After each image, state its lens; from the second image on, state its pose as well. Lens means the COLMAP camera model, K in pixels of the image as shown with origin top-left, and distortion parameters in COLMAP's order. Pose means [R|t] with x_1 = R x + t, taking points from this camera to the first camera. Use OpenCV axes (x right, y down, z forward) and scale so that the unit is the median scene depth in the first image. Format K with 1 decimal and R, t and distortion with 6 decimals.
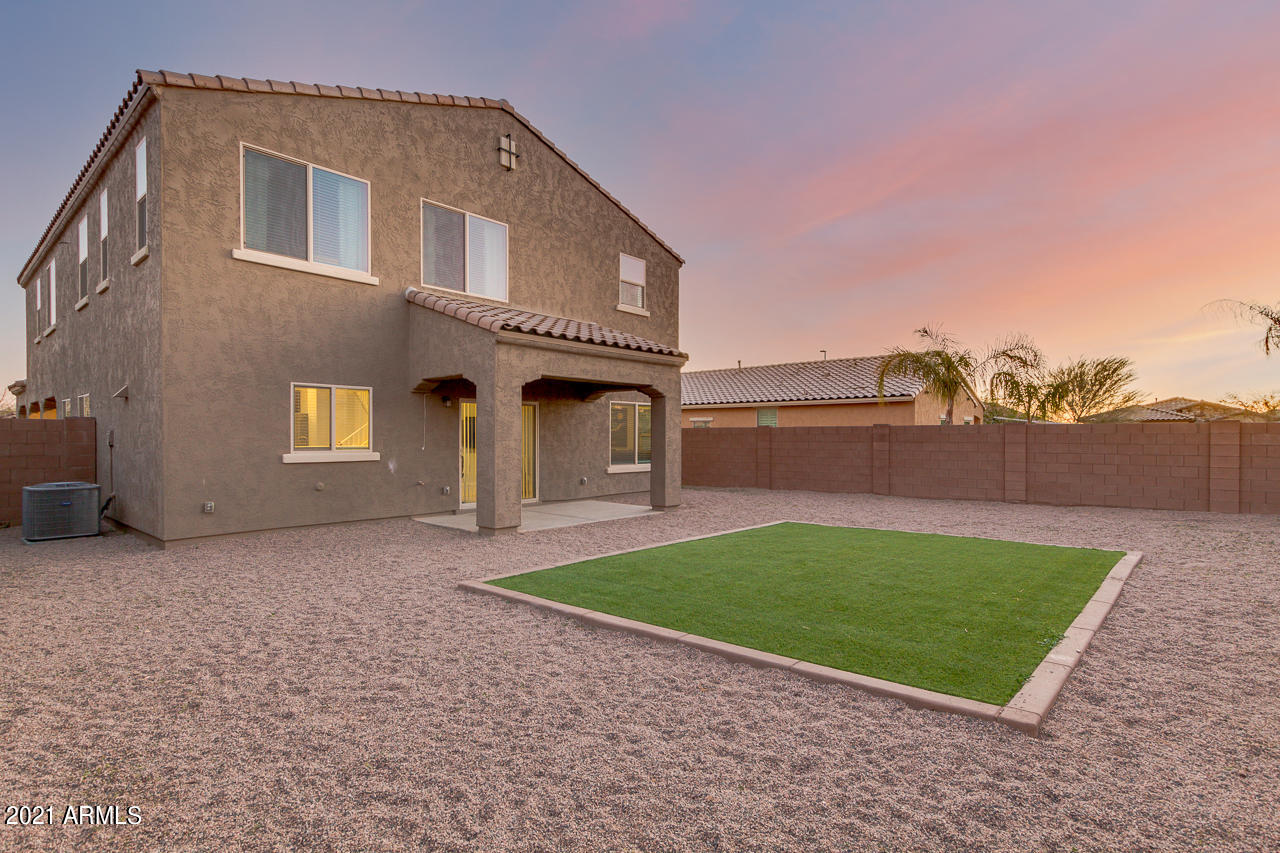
lens RADIAL K [[641.5, 0, 640.4], [0, 641.5, 456.7], [0, 0, 1]] dist [0.029329, -0.014099]
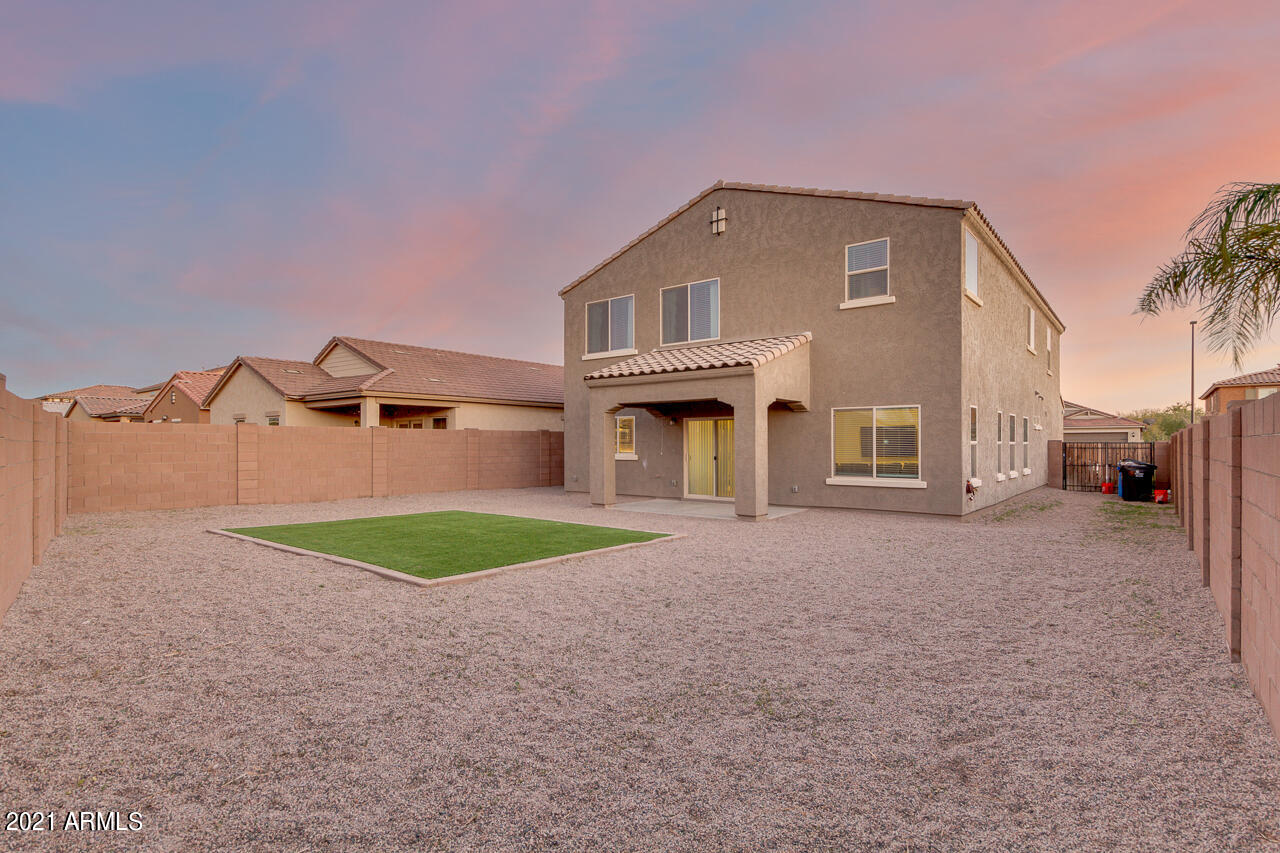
lens RADIAL K [[618.6, 0, 637.0], [0, 618.6, 446.7], [0, 0, 1]] dist [0.024114, -0.012899]
pose [[0.044809, 0.007278, -0.998969, 0.992100], [-0.027675, 0.999599, 0.006041, -0.032461], [0.998612, 0.027376, 0.044992, 0.789237]]
